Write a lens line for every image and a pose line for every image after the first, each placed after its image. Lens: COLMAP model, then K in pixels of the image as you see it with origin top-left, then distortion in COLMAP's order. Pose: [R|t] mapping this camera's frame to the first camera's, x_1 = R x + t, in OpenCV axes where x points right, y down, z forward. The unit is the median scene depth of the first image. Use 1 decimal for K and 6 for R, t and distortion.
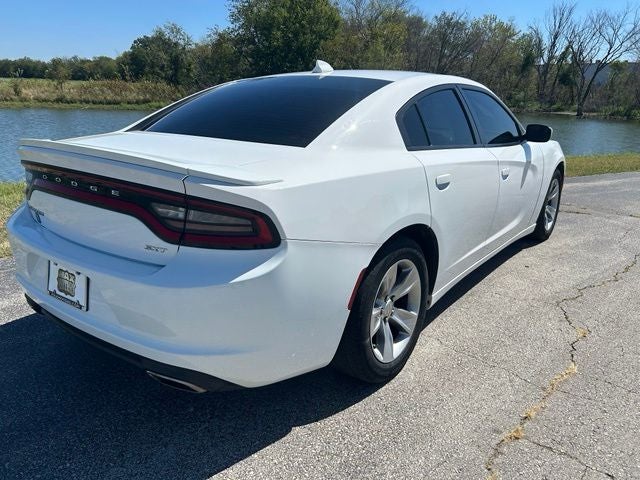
lens RADIAL K [[476.6, 0, 320.0], [0, 476.6, 240.0], [0, 0, 1]] dist [0.054199, -0.060009]
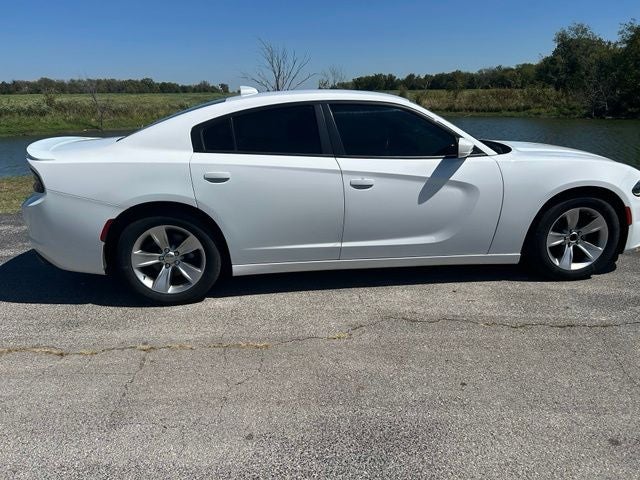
lens RADIAL K [[485.1, 0, 320.0], [0, 485.1, 240.0], [0, 0, 1]] dist [0.058158, -0.065206]
pose [[0.701962, 0.171477, -0.691263, 1.108146], [-0.183203, 0.981397, 0.057410, -0.061352], [0.688248, 0.086342, 0.720319, 0.172895]]
